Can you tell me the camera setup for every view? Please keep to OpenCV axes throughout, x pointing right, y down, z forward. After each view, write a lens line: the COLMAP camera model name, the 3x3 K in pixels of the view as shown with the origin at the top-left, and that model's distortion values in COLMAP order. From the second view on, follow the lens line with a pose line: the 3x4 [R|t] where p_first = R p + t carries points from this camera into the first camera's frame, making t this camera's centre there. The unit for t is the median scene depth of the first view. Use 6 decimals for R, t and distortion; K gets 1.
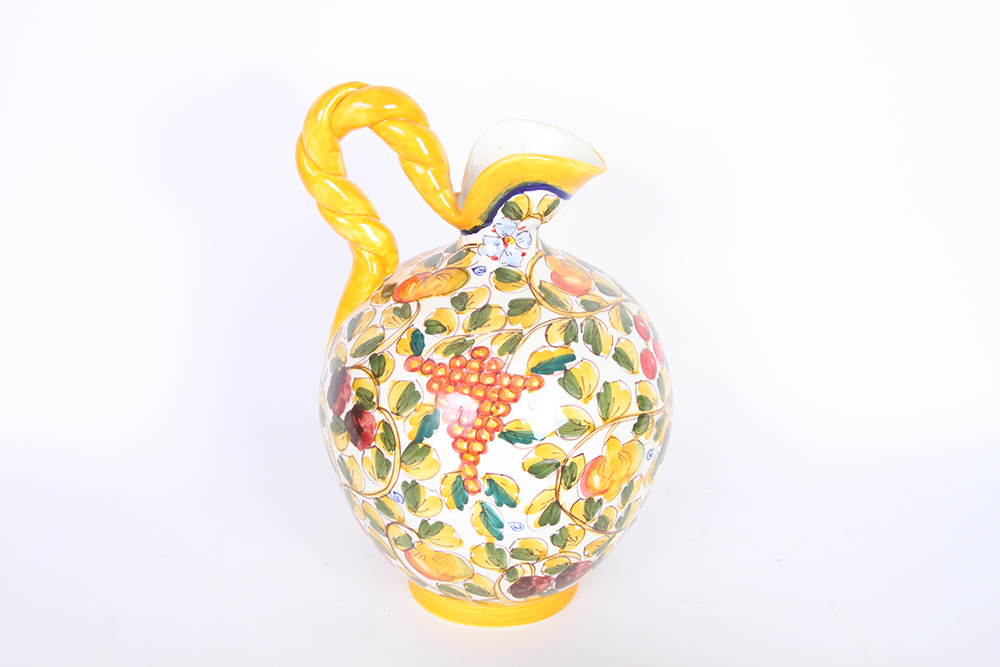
lens RADIAL K [[1344.6, 0, 501.6], [0, 1344.6, 329.4], [0, 0, 1]] dist [-0.000091, 0.000000]
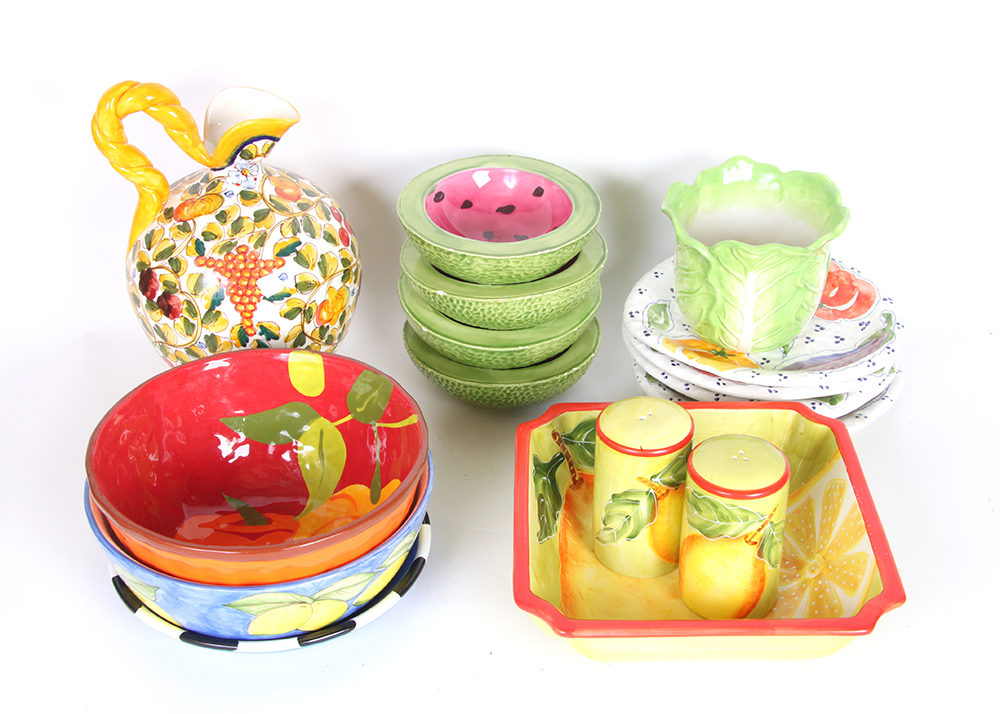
lens RADIAL K [[1404.0, 0, 501.9], [0, 1404.0, 355.7], [0, 0, 1]] dist [0.106824, 0.000000]
pose [[0.954414, -0.167147, 0.247296, -0.151832], [0.117951, 0.972270, 0.201937, -0.155845], [-0.274191, -0.163563, 0.947664, -0.669384]]
